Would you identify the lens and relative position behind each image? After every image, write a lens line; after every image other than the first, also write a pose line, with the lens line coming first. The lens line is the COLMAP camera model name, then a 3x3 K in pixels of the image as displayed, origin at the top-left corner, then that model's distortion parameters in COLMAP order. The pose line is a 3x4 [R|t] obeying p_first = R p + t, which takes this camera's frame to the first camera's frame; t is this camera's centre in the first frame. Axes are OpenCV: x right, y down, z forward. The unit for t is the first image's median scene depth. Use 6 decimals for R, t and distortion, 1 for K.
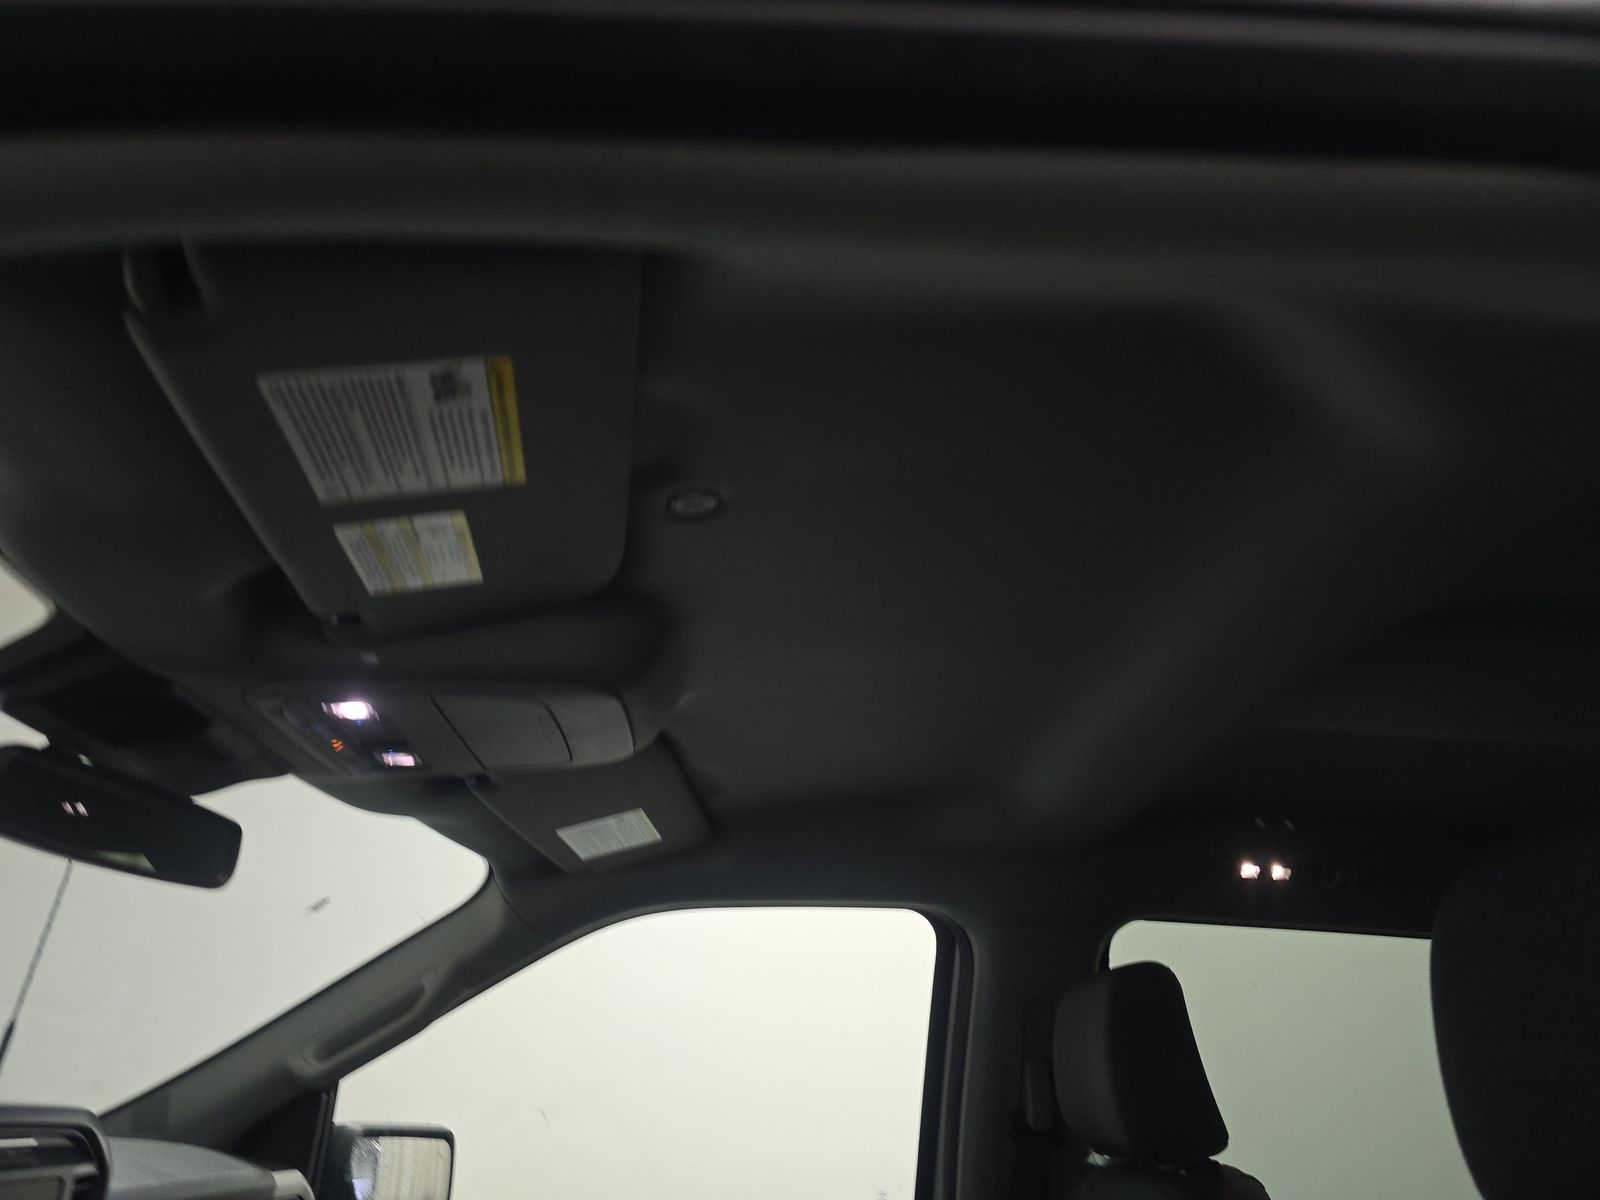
lens RADIAL K [[1075.5, 0, 799.0], [0, 1075.5, 602.2], [0, 0, 1]] dist [0.039782, -0.032939]
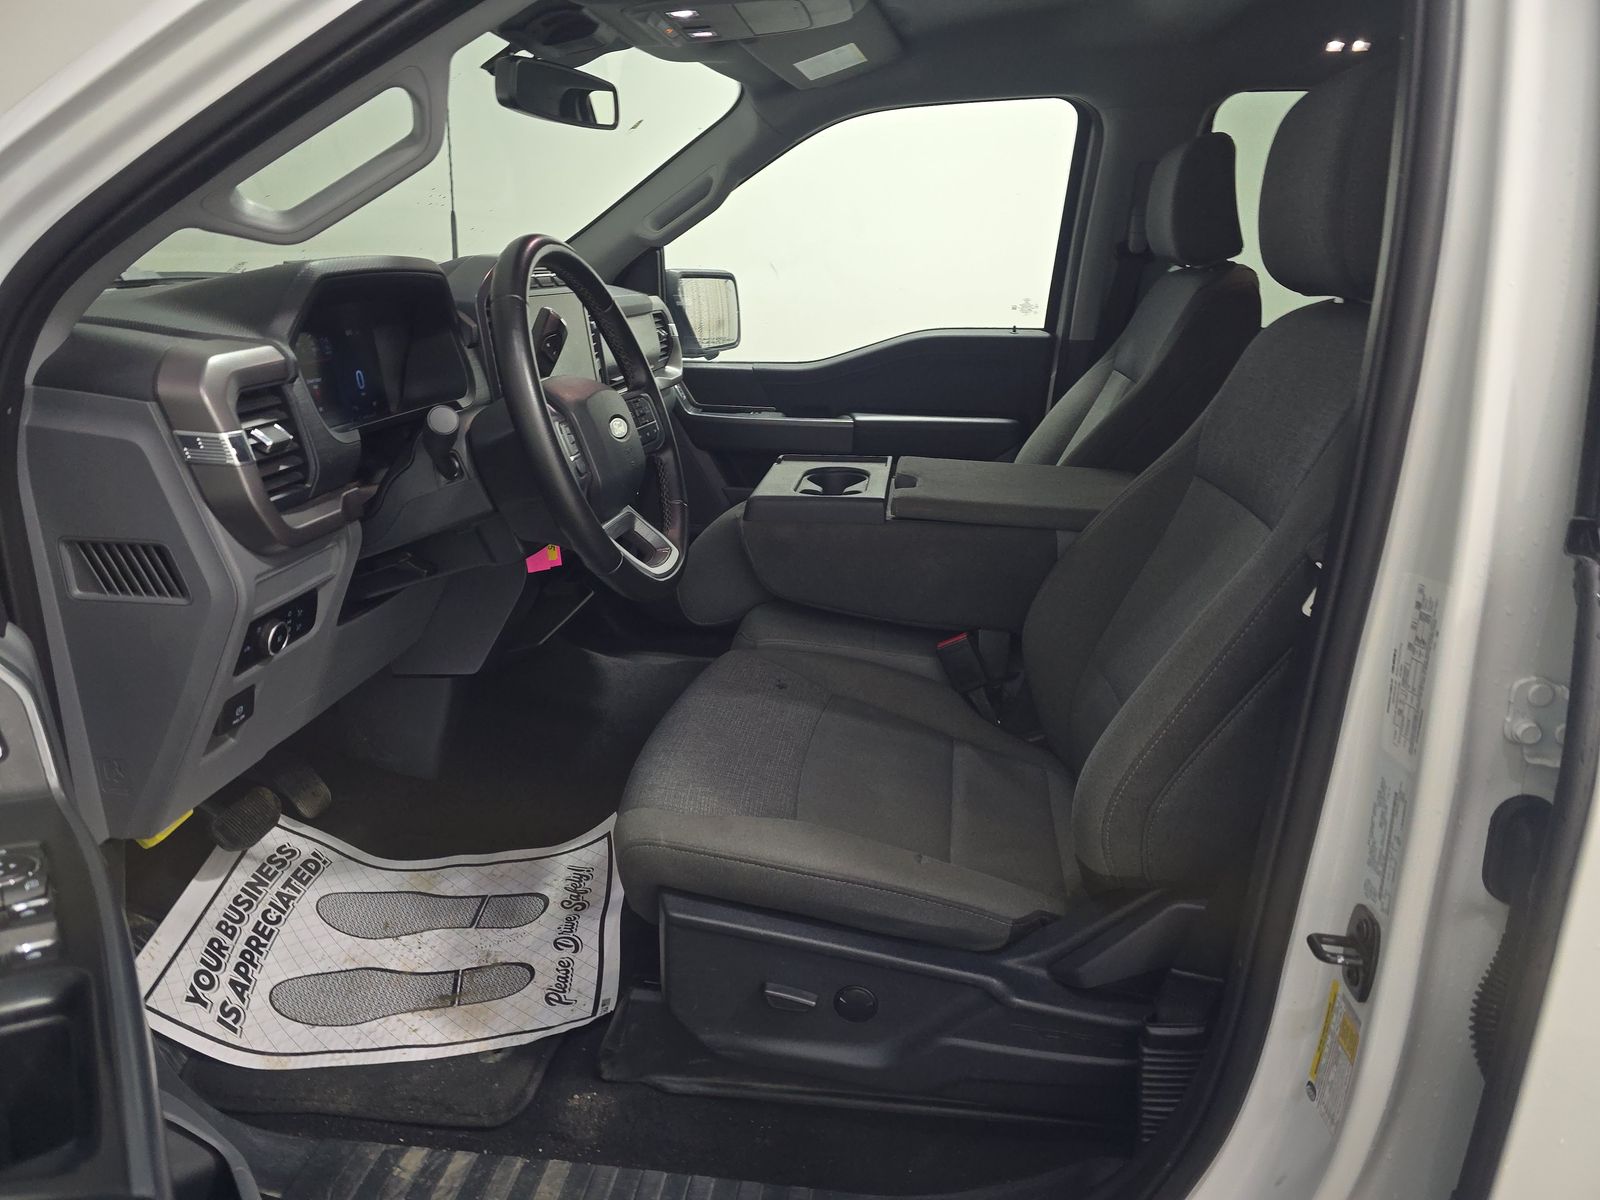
lens RADIAL K [[1075.5, 0, 799.5], [0, 1075.5, 603.0], [0, 0, 1]] dist [0.039782, -0.032939]
pose [[0.986004, 0.011464, -0.166328, 0.024104], [0.103095, 0.742107, 0.662305, -0.182605], [0.131026, -0.670183, 0.730539, -0.457670]]
